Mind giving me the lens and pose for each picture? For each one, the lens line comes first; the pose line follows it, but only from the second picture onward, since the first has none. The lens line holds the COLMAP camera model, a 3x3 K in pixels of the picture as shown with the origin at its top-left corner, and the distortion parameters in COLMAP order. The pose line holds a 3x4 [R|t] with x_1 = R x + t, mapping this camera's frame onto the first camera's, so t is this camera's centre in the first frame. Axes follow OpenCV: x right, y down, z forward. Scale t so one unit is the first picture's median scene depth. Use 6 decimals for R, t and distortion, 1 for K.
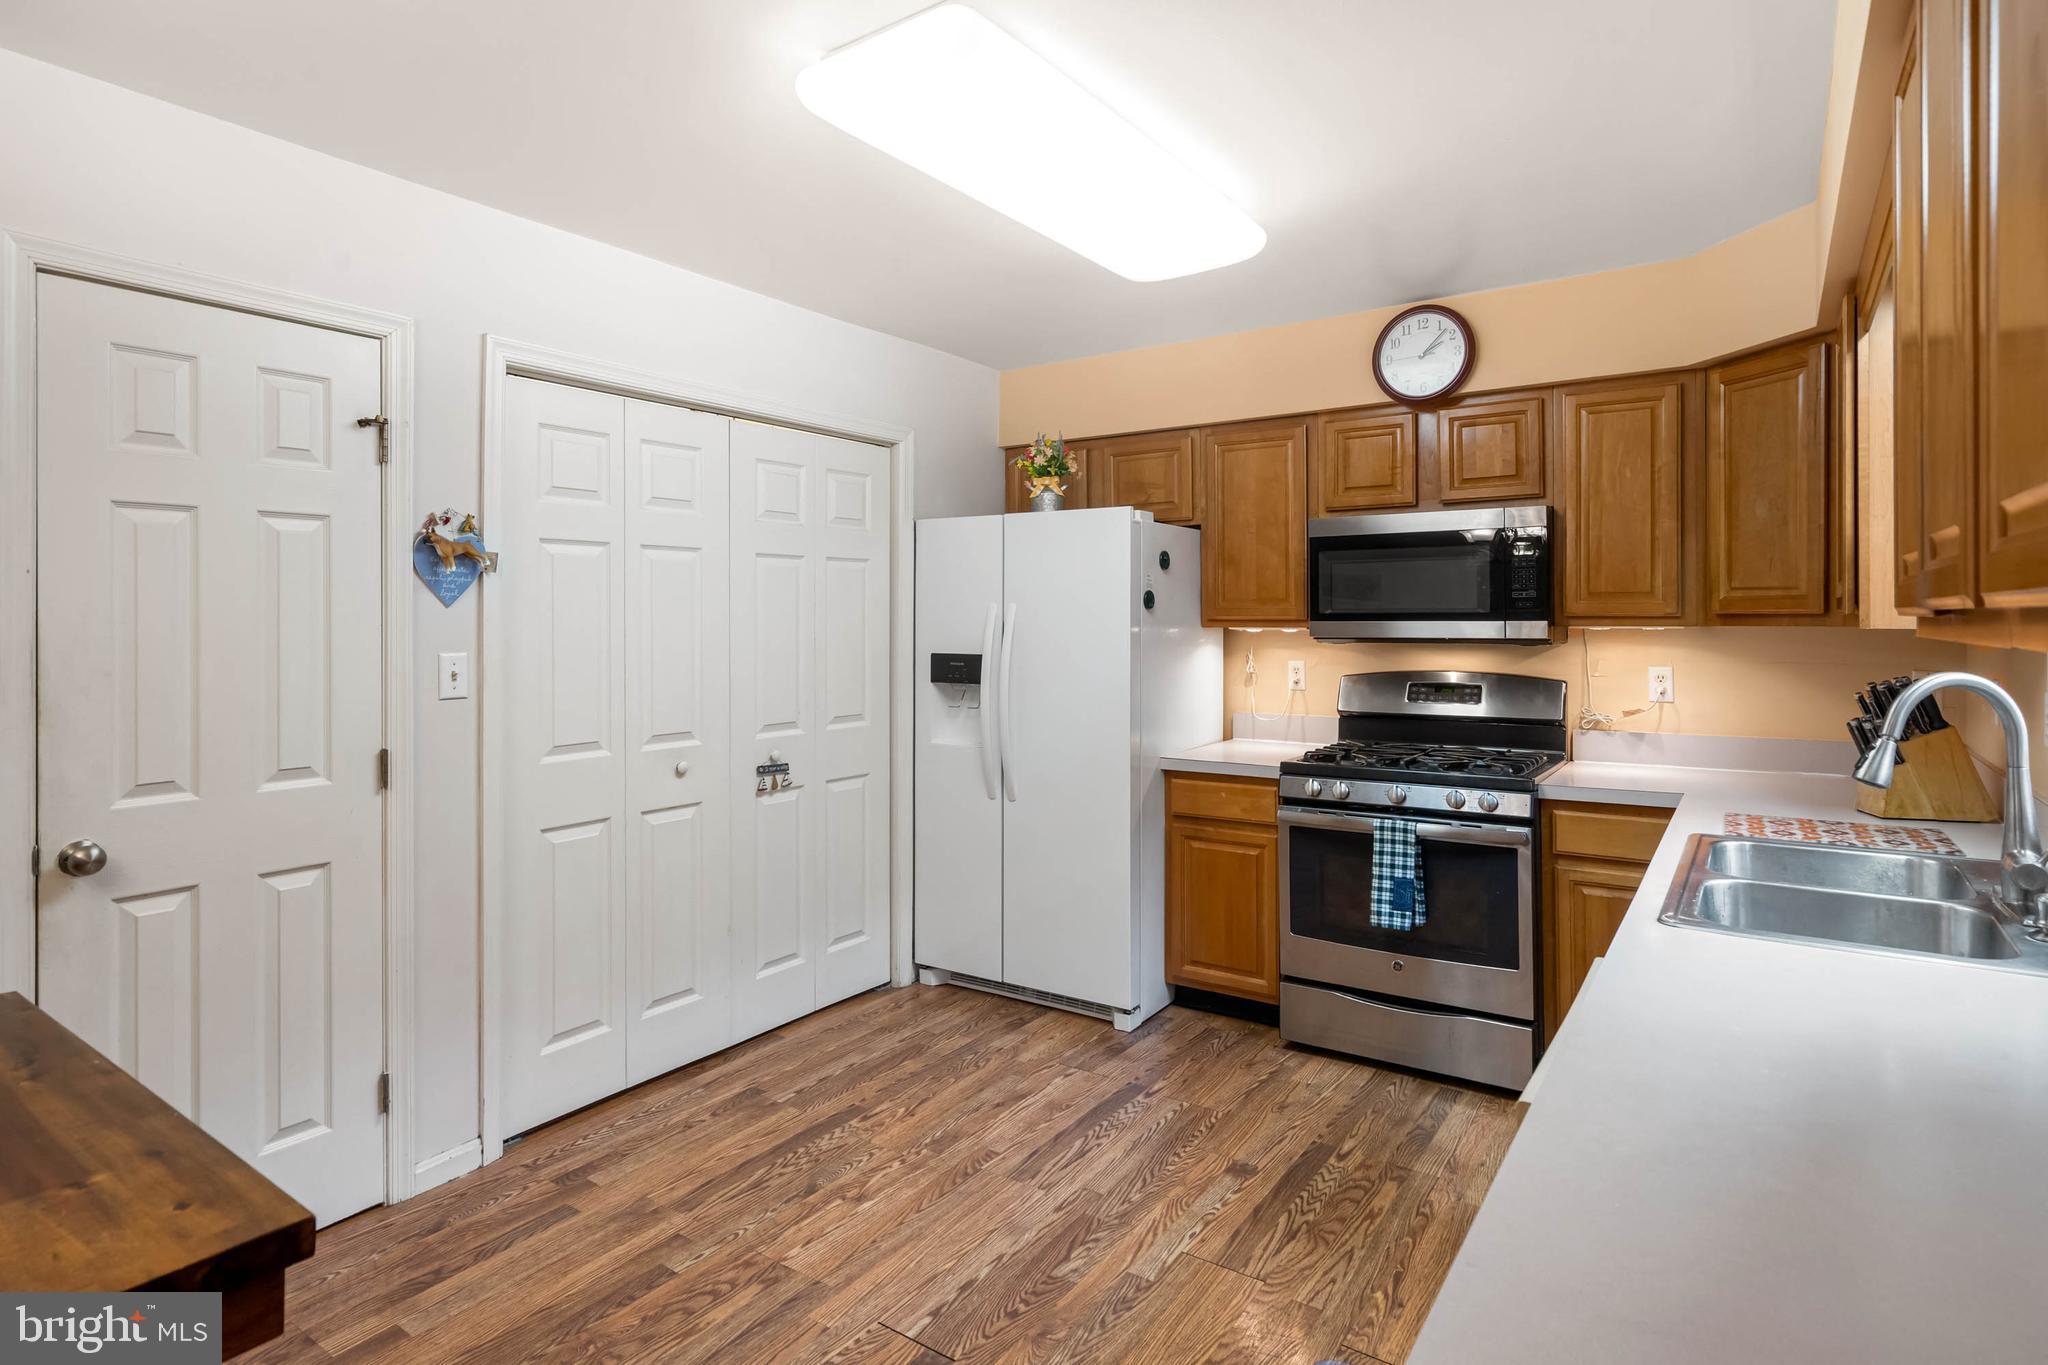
lens RADIAL K [[1068.9, 0, 1027.2], [0, 1068.9, 612.8], [0, 0, 1]] dist [0.000230, 0.000121]
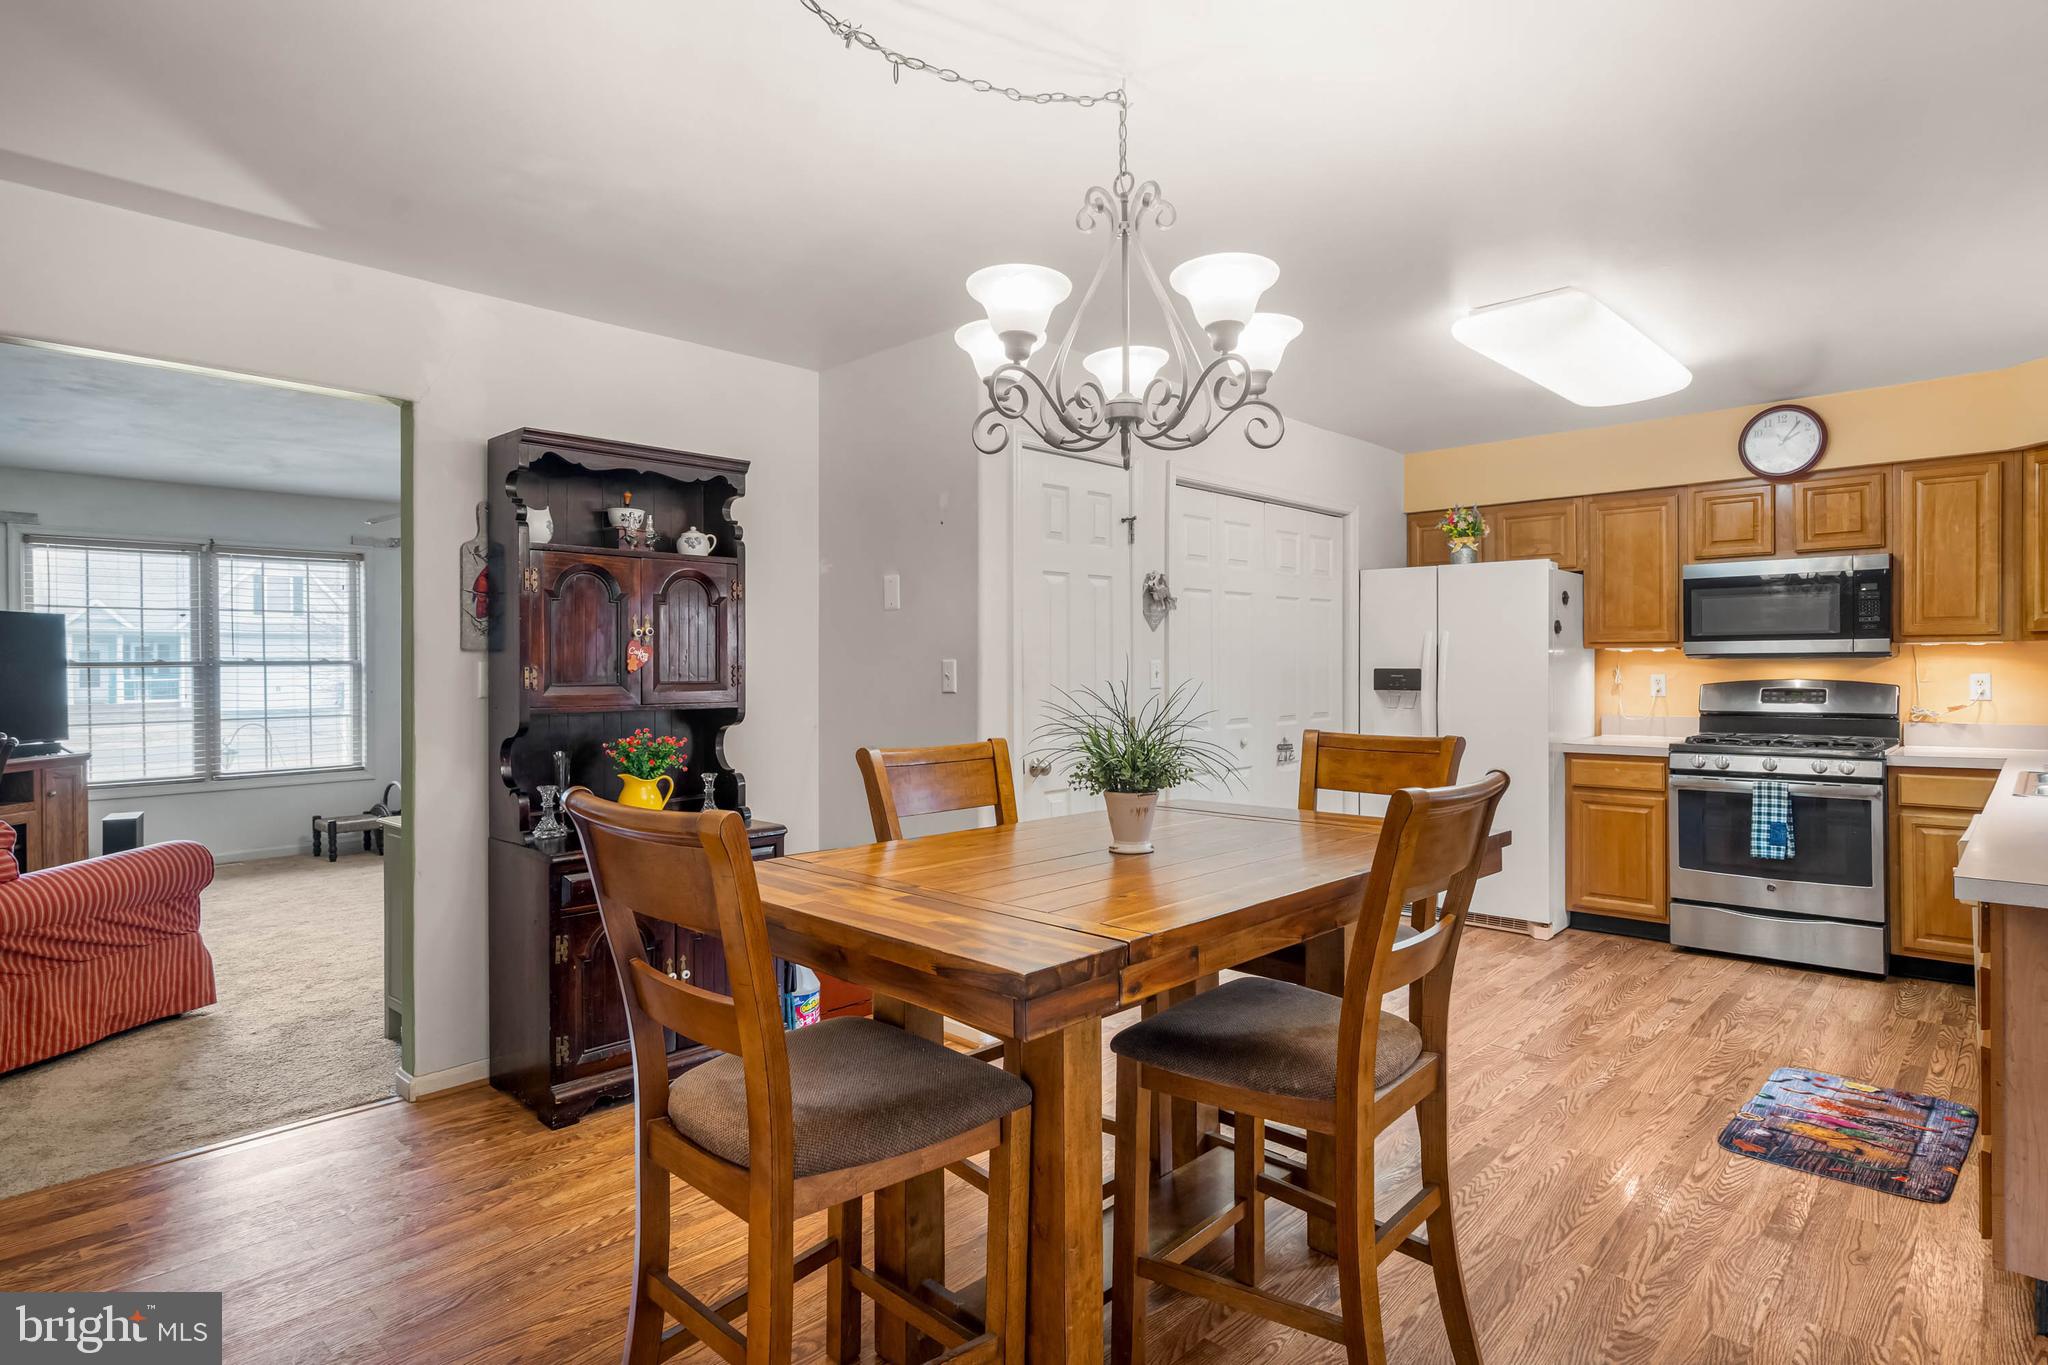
lens RADIAL K [[1080.9, 0, 1034.8], [0, 1080.9, 666.0], [0, 0, 1]] dist [0.001204, 0.000629]
pose [[0.989276, -0.003412, -0.146015, -0.396313], [0.004728, 0.999951, 0.008668, 0.026073], [0.145978, -0.009265, 0.989244, -0.531378]]
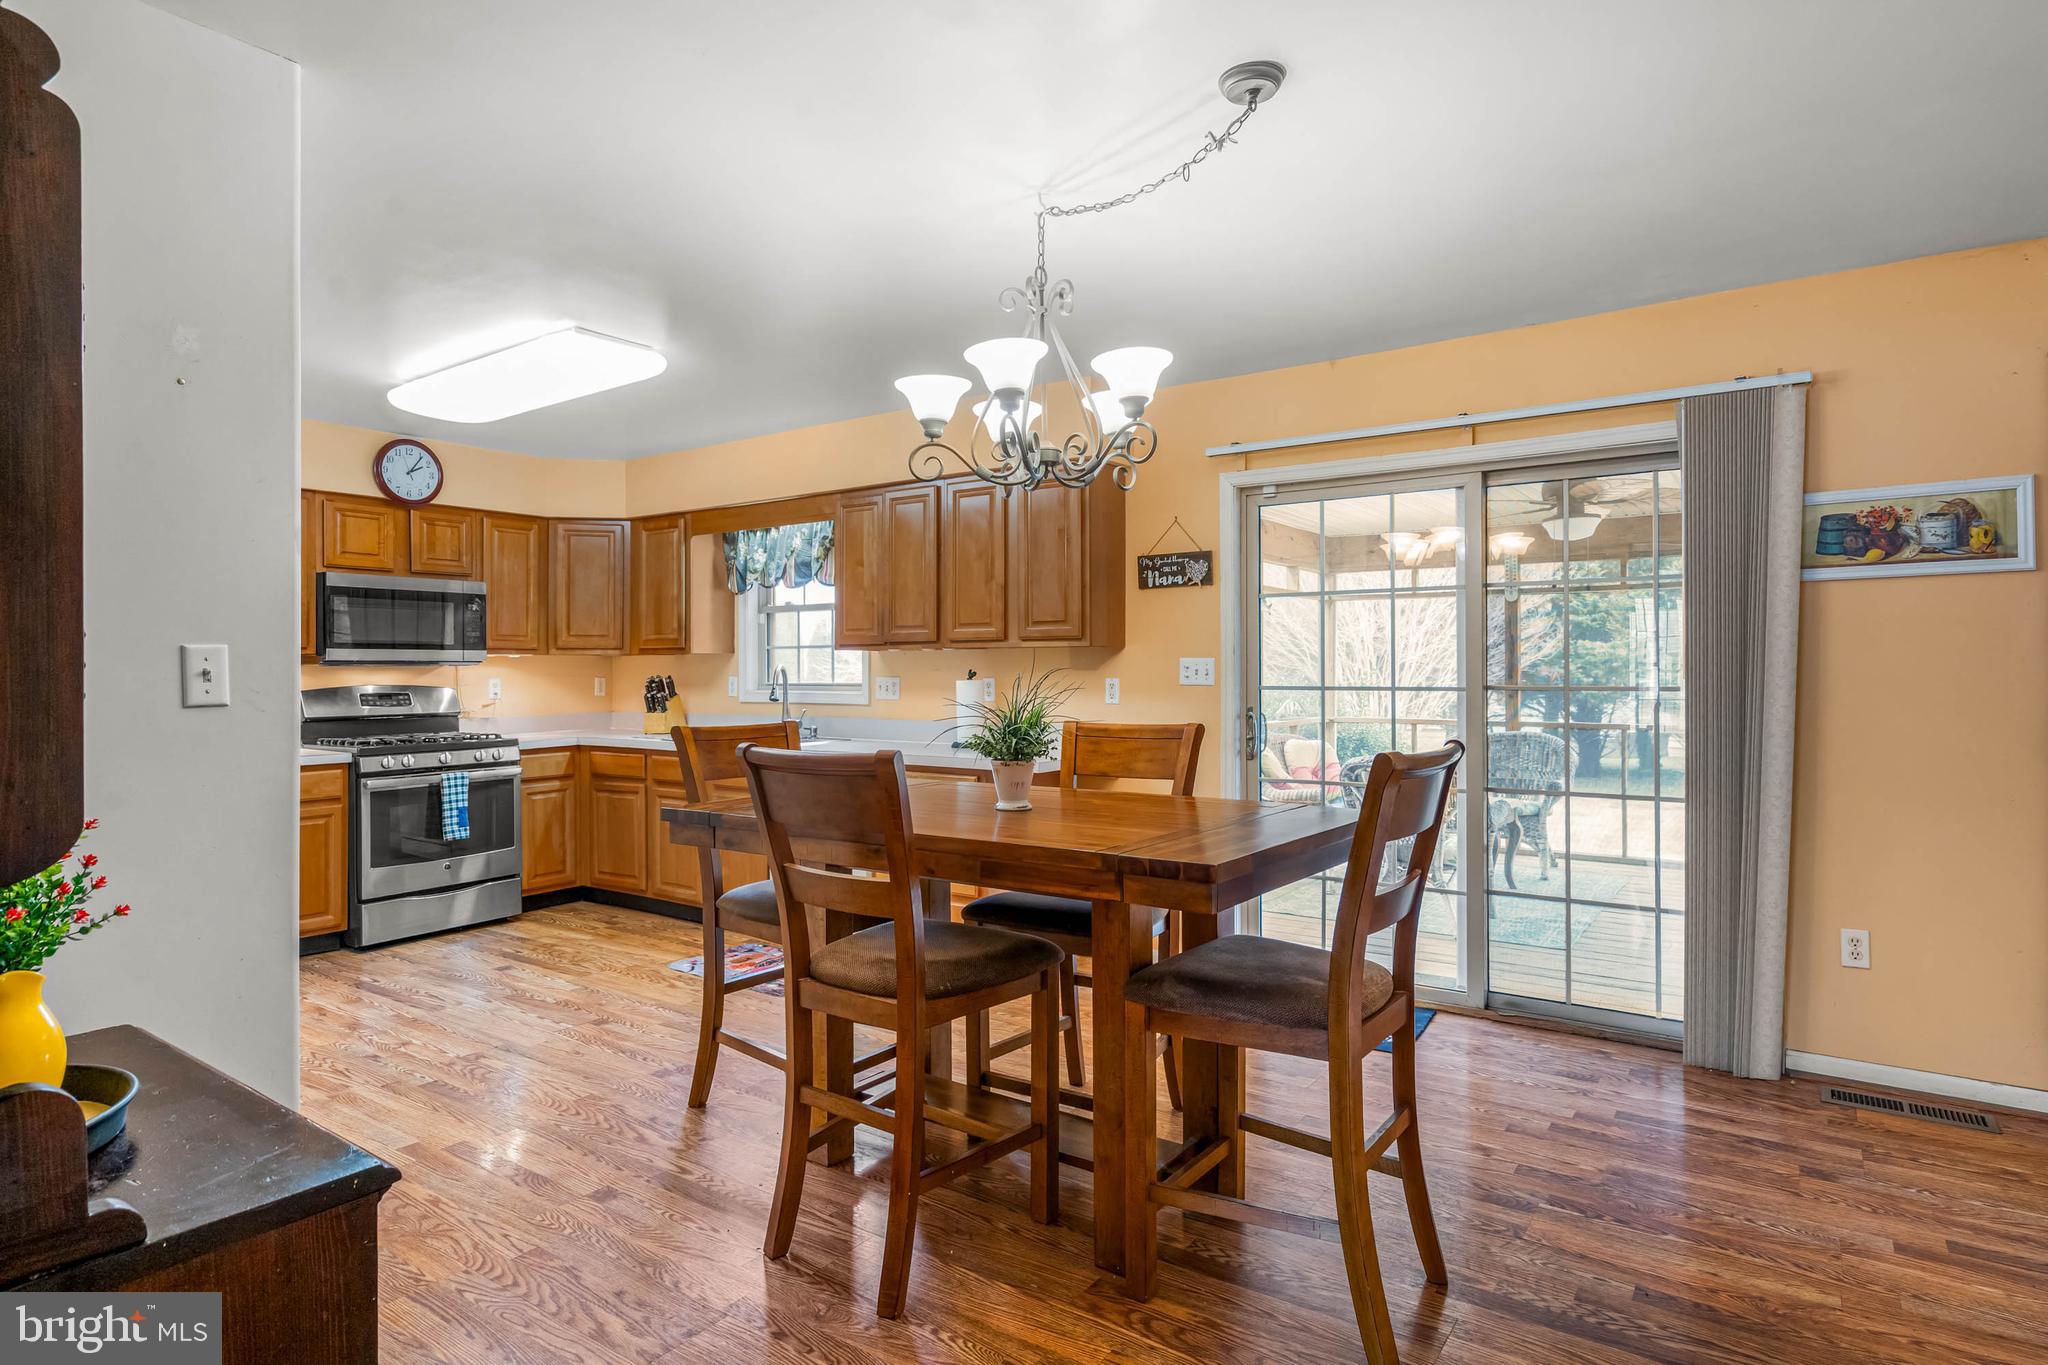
lens RADIAL K [[1095.6, 0, 1036.0], [0, 1095.6, 666.7], [0, 0, 1]] dist [0.001189, 0.000694]
pose [[0.001460, 0.006772, 0.999976, -1.281719], [-0.001218, 0.999976, -0.006770, 0.045669], [-0.999998, -0.001208, 0.001469, 0.130542]]
